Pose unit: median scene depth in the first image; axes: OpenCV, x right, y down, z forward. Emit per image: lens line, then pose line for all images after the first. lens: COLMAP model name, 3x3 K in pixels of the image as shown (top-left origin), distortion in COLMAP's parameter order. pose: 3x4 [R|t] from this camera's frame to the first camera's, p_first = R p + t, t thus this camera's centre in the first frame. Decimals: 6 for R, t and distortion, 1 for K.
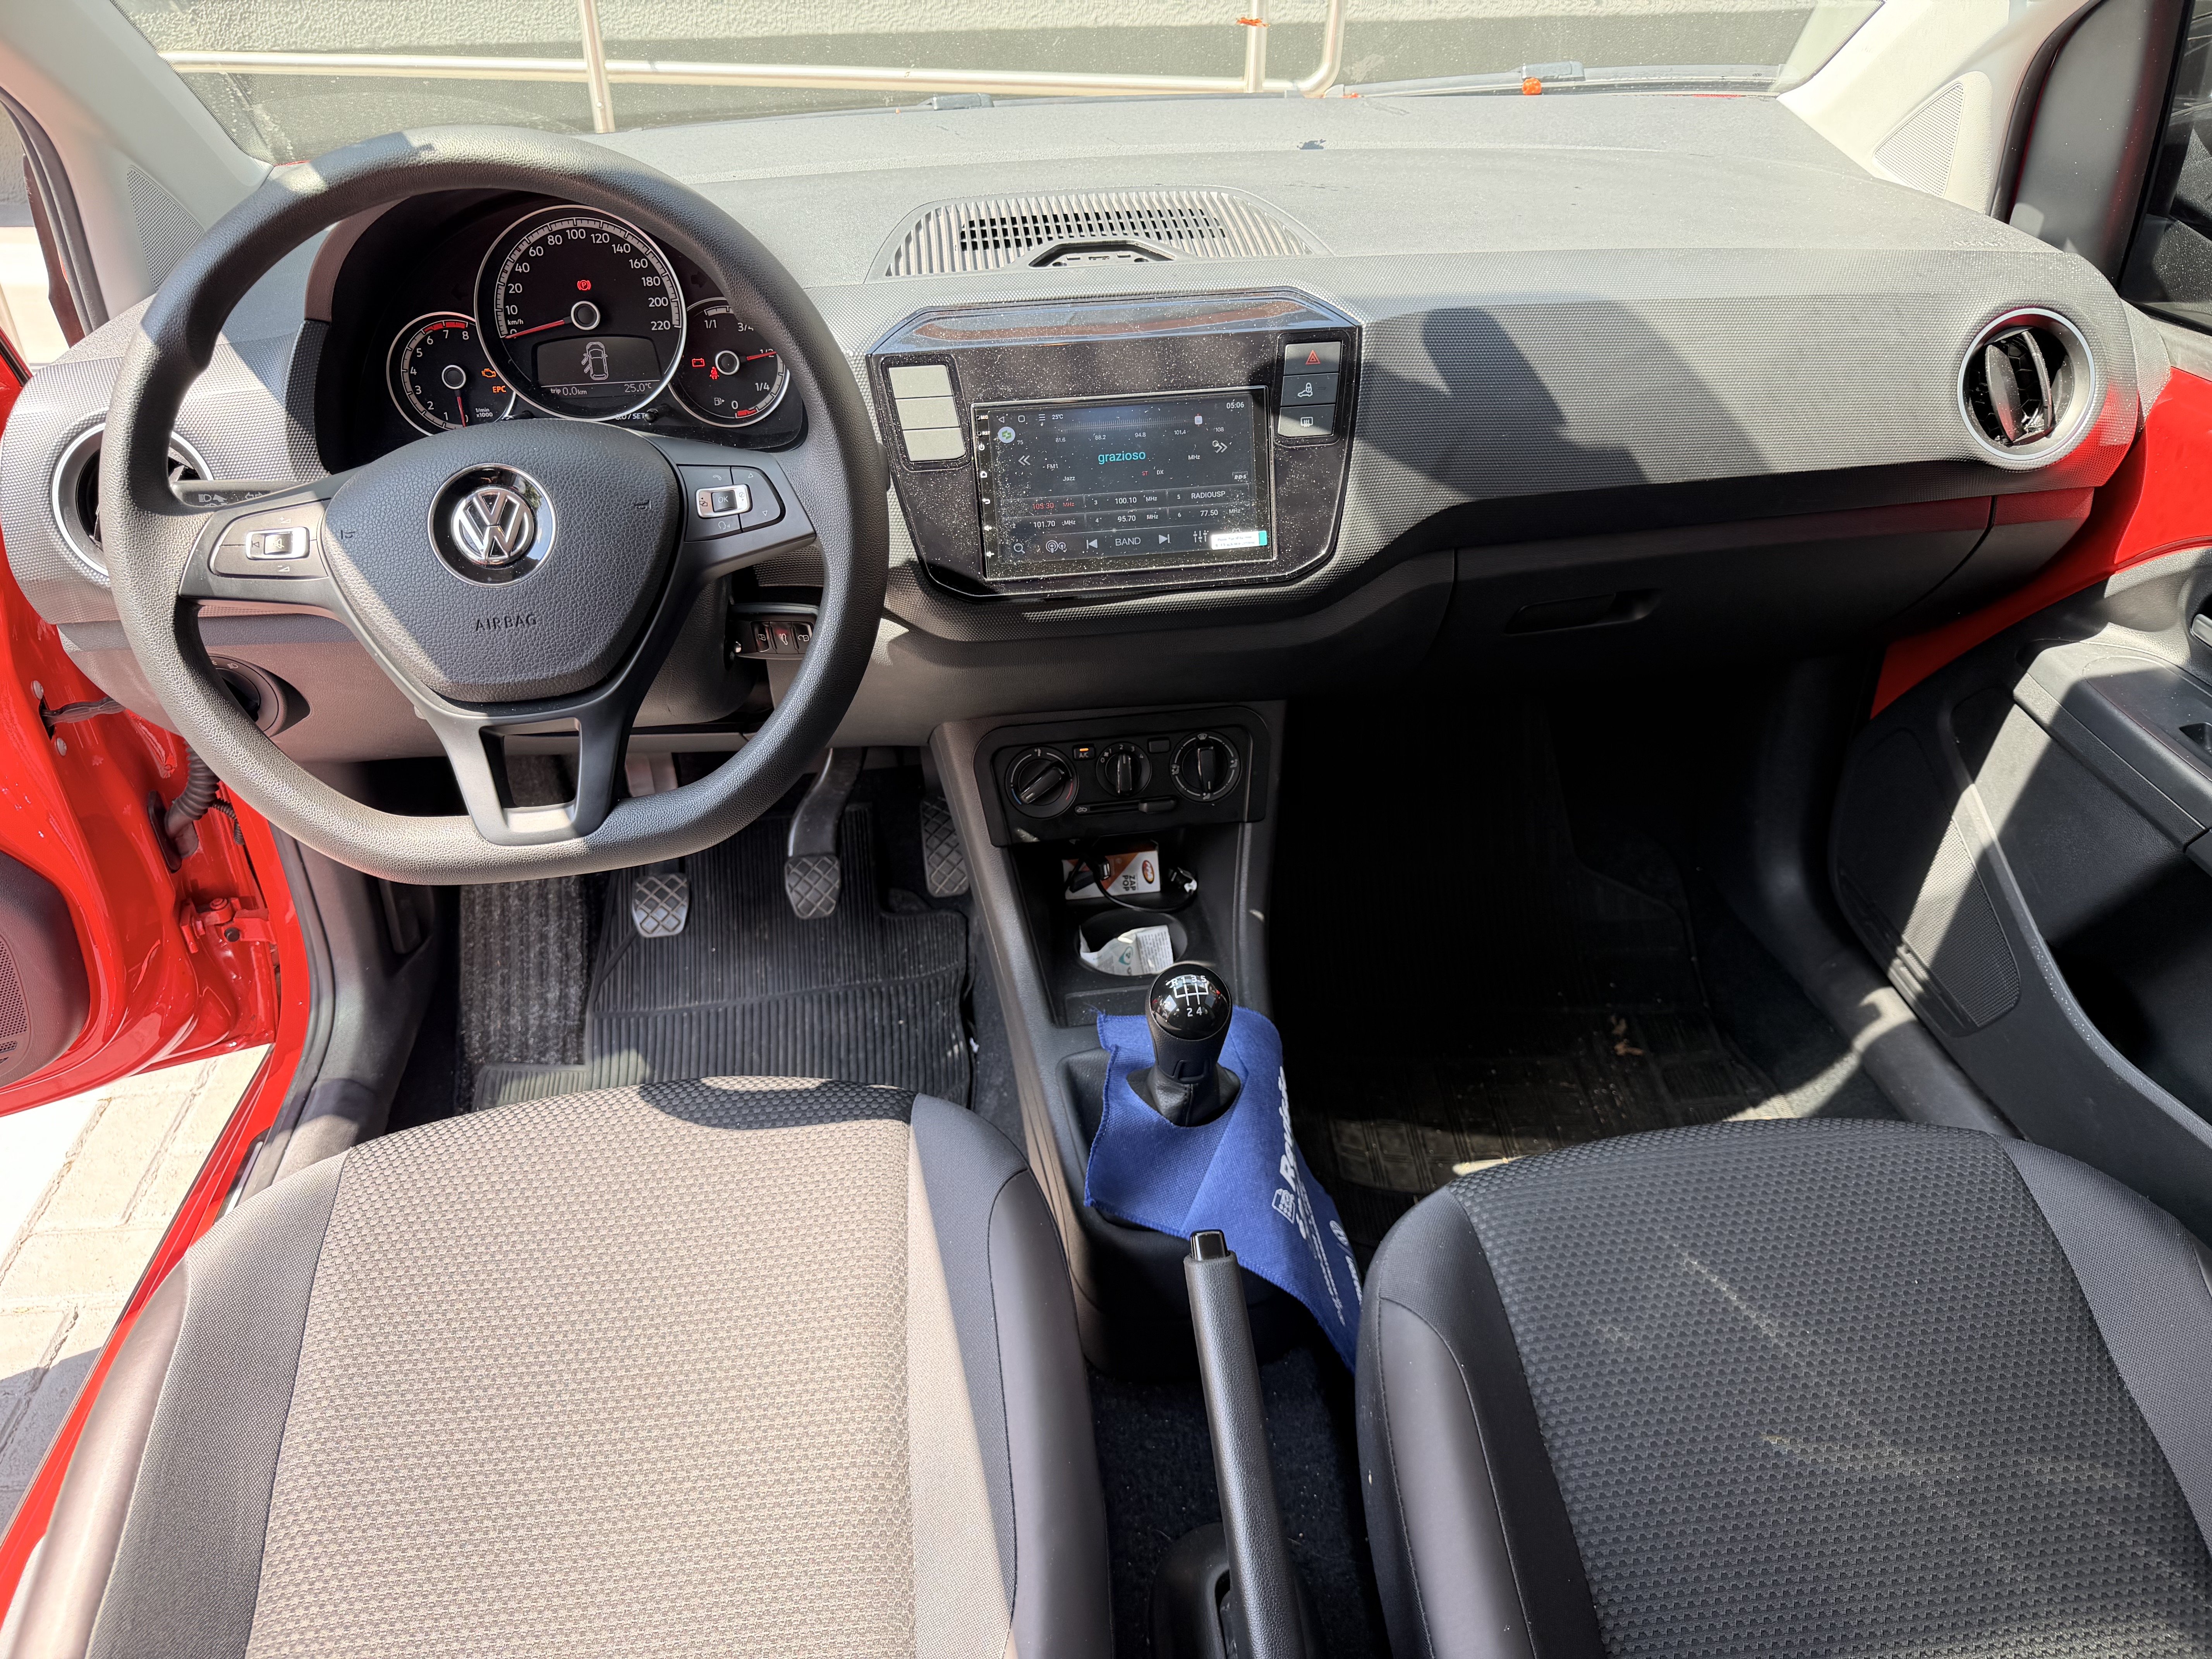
lens RADIAL K [[1533.9, 0, 1113.2], [0, 1533.9, 799.8], [0, 0, 1]] dist [0.006518, -0.029567]
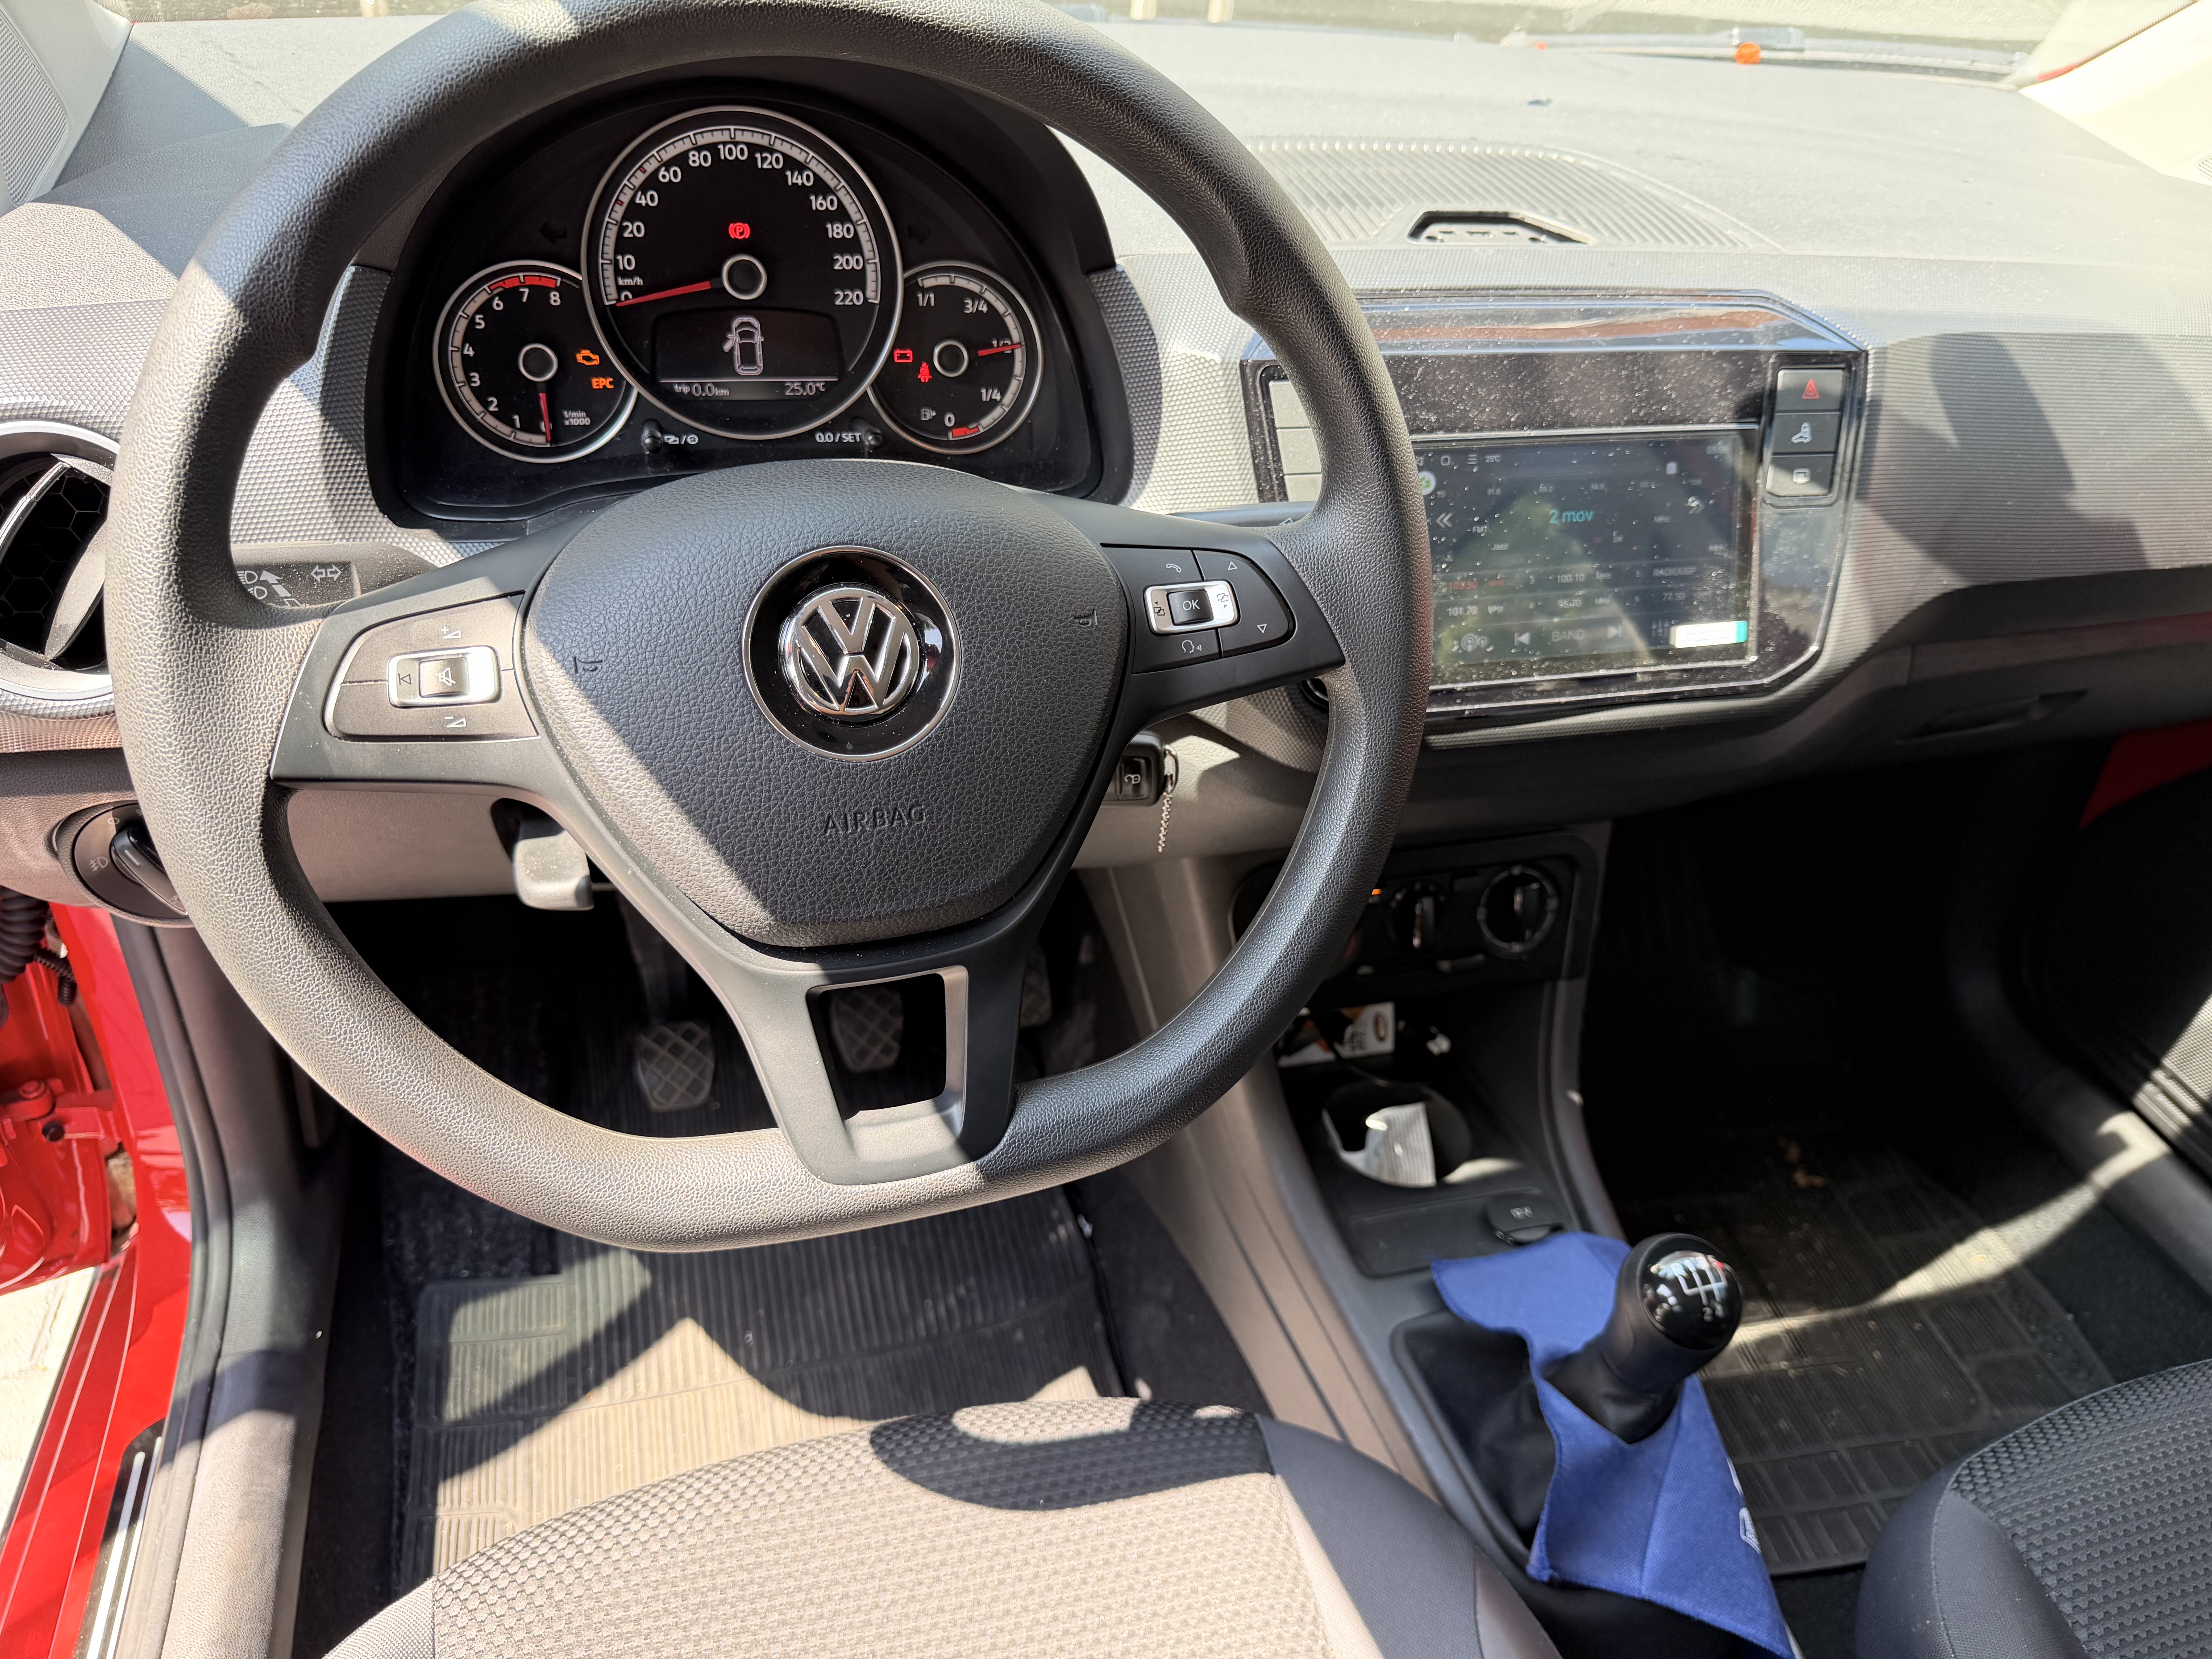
lens RADIAL K [[1533.9, 0, 1096.5], [0, 1533.9, 818.5], [0, 0, 1]] dist [0.006518, -0.029567]
pose [[0.984280, -0.011159, 0.176265, -0.314645], [0.006987, 0.999681, 0.024273, -0.097432], [-0.176480, -0.022660, 0.984043, 0.317006]]
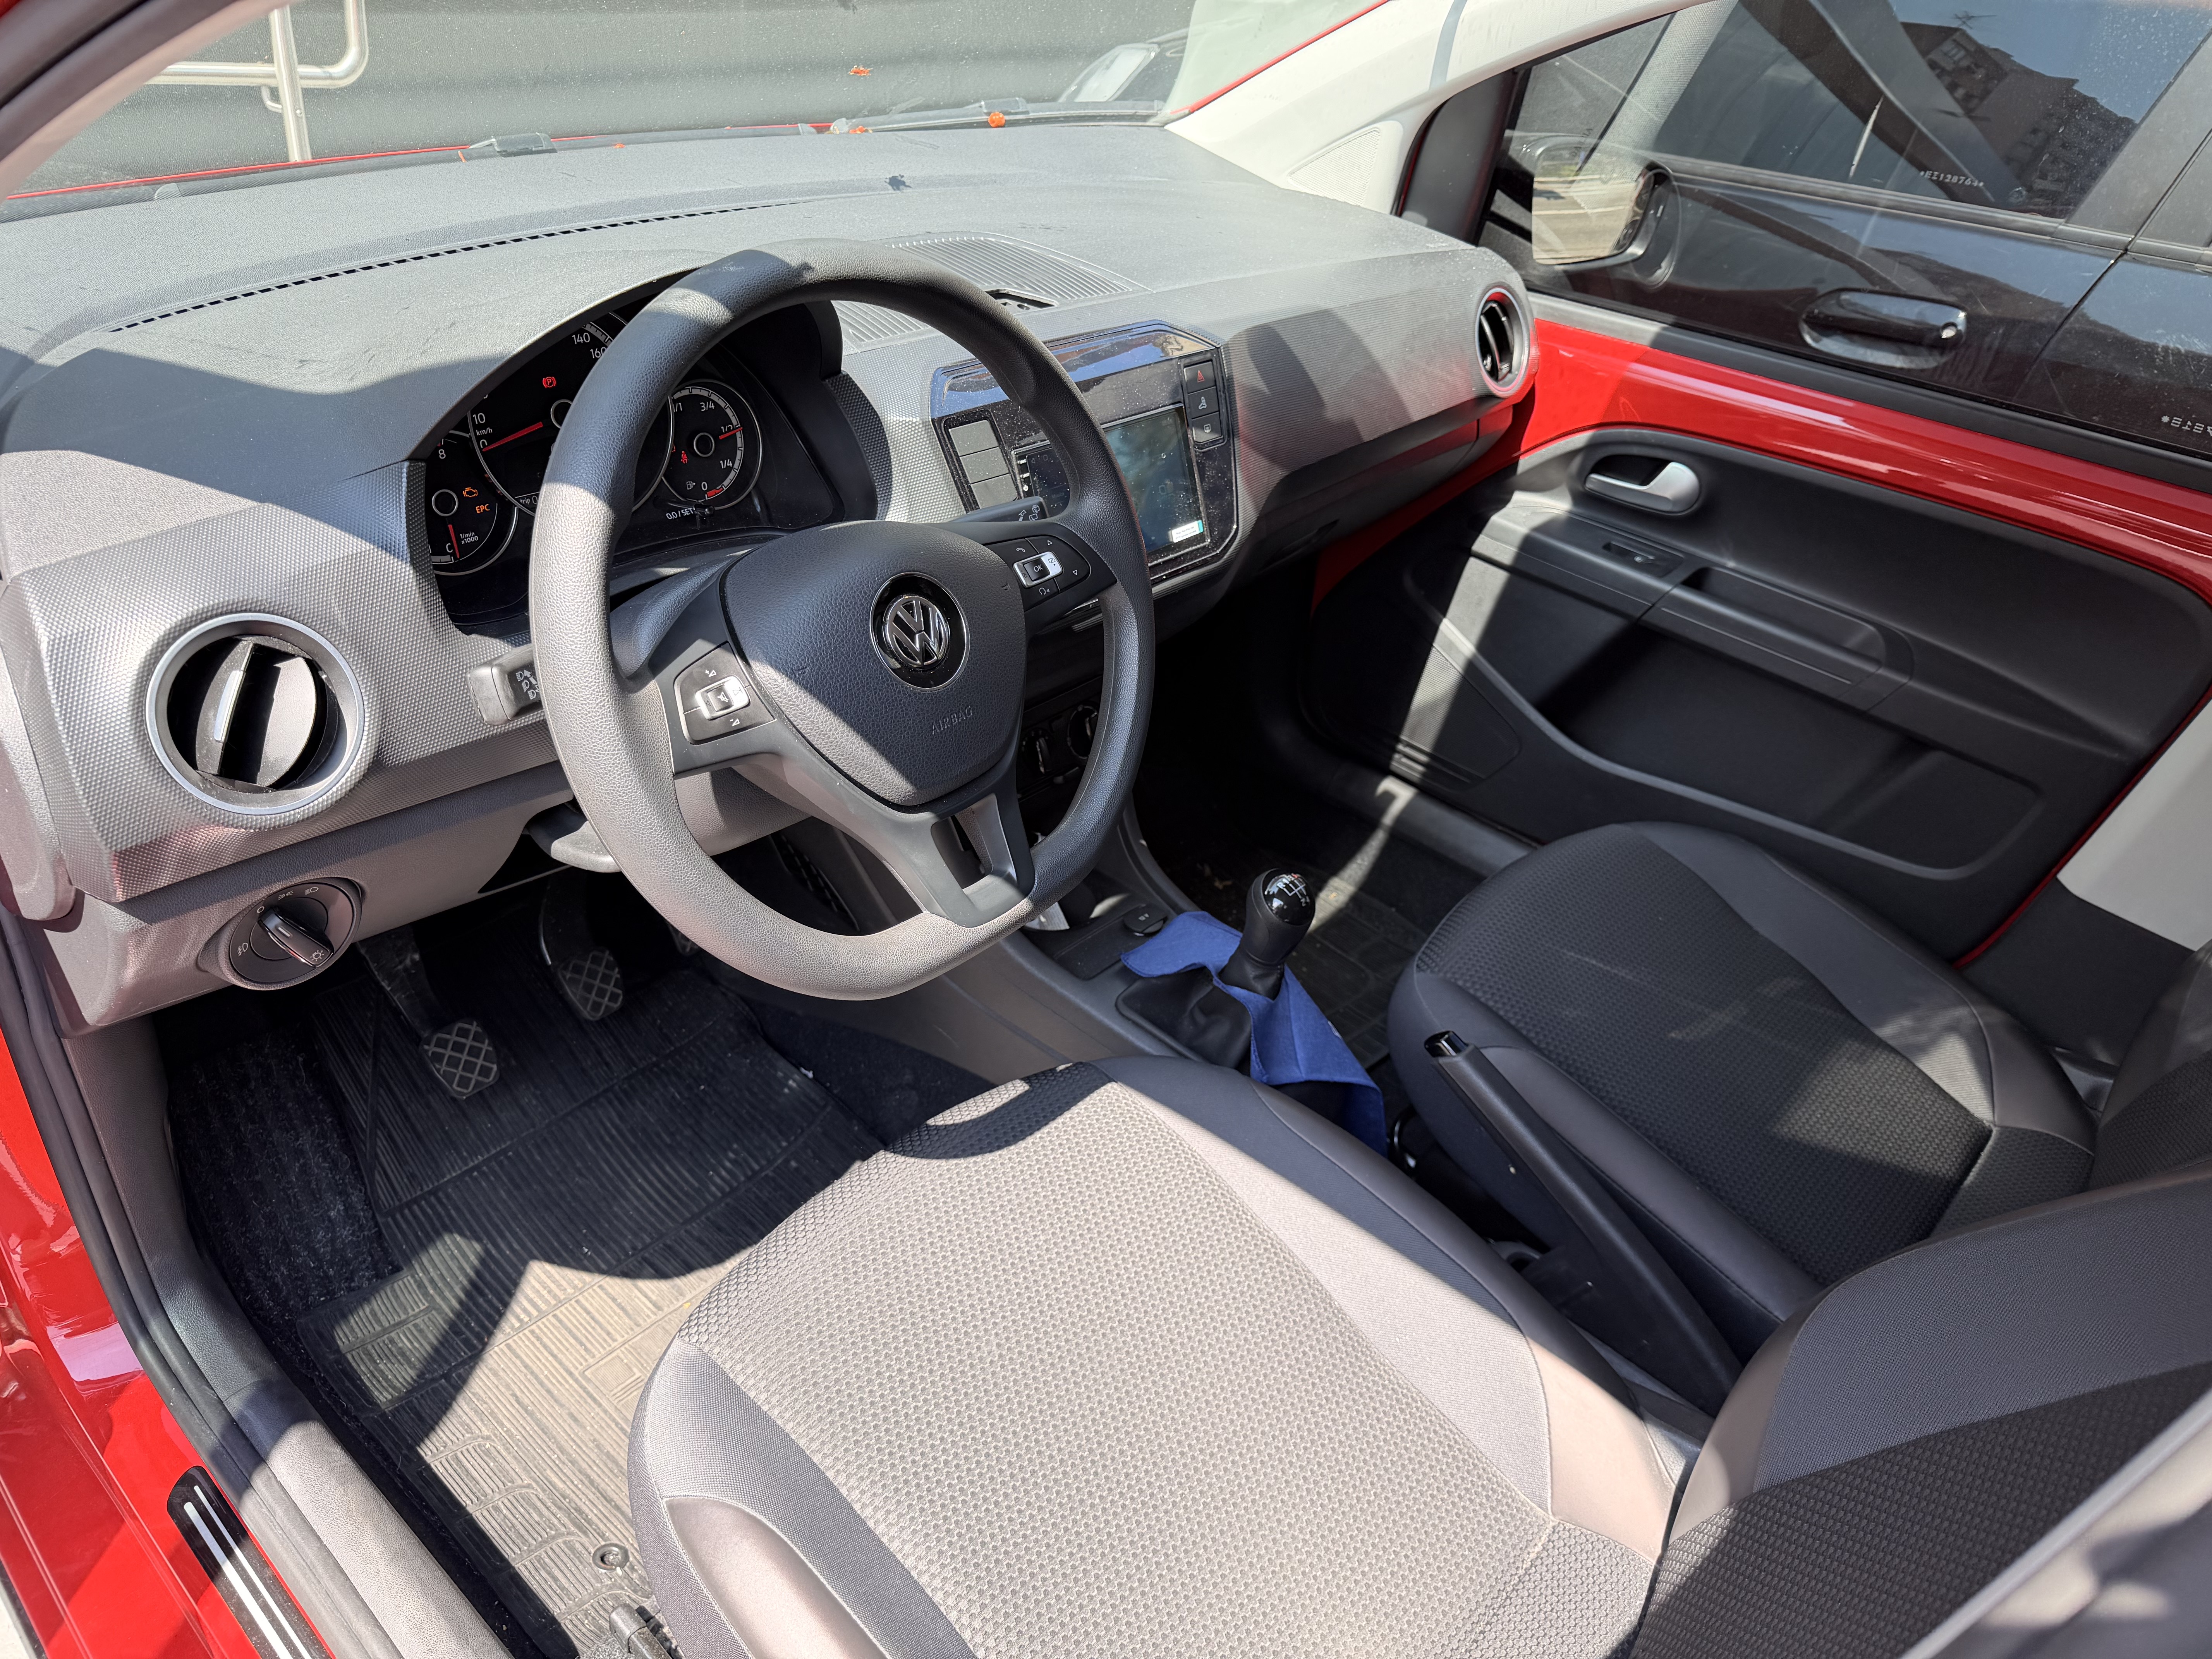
lens RADIAL K [[1533.9, 0, 1075.3], [0, 1533.9, 821.3], [0, 0, 1]] dist [0.006518, -0.029567]
pose [[0.747971, -0.282758, 0.600489, -0.739311], [0.258808, 0.957353, 0.128426, -0.121341], [-0.611194, 0.059352, 0.789253, 0.100605]]
